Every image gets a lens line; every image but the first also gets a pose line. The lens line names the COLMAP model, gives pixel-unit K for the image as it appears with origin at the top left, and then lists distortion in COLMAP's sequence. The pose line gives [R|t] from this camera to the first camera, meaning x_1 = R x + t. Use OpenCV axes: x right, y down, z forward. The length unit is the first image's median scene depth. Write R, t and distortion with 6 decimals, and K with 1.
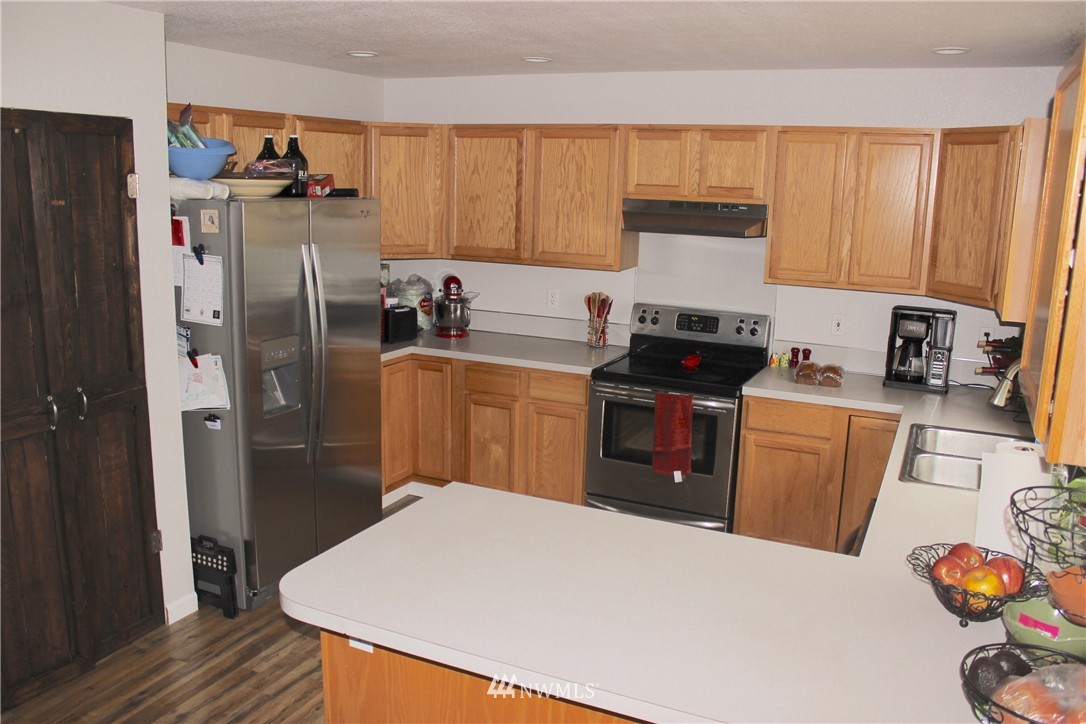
lens RADIAL K [[918.4, 0, 543.6], [0, 918.4, 381.1], [0, 0, 1]] dist [-0.192405, 0.188011]
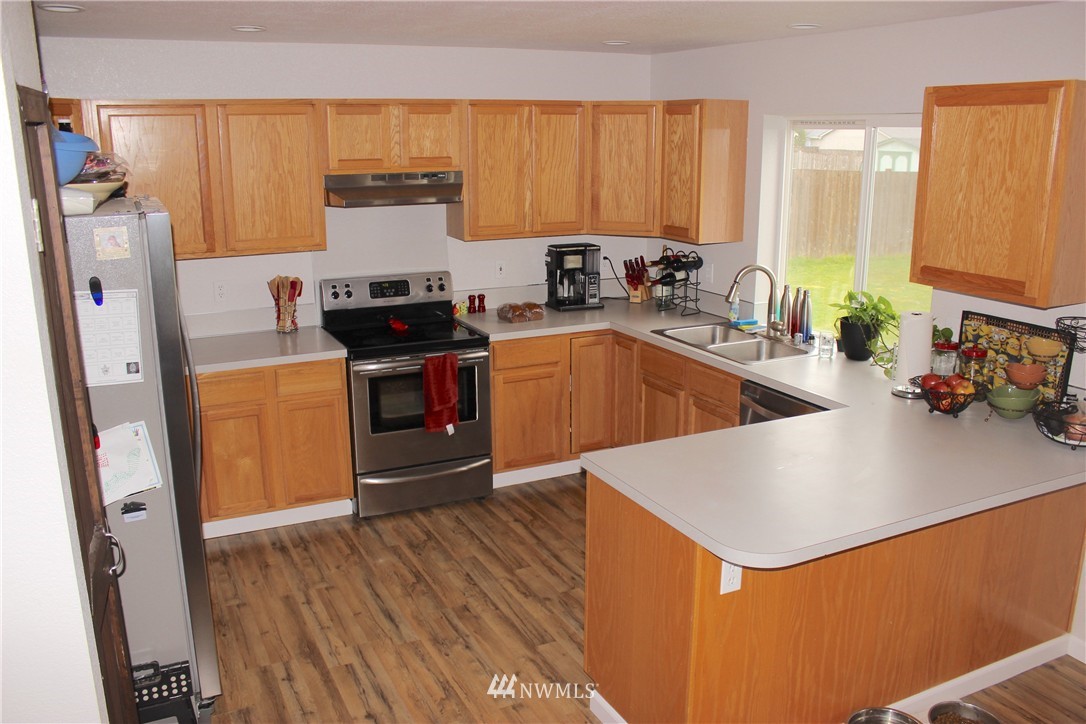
lens RADIAL K [[918.4, 0, 543.6], [0, 918.4, 381.1], [0, 0, 1]] dist [-0.192405, 0.188011]
pose [[0.605428, -0.232113, 0.761302, -0.583923], [0.186477, 0.971273, 0.147835, -0.088260], [-0.773747, 0.052462, 0.631319, 0.224812]]
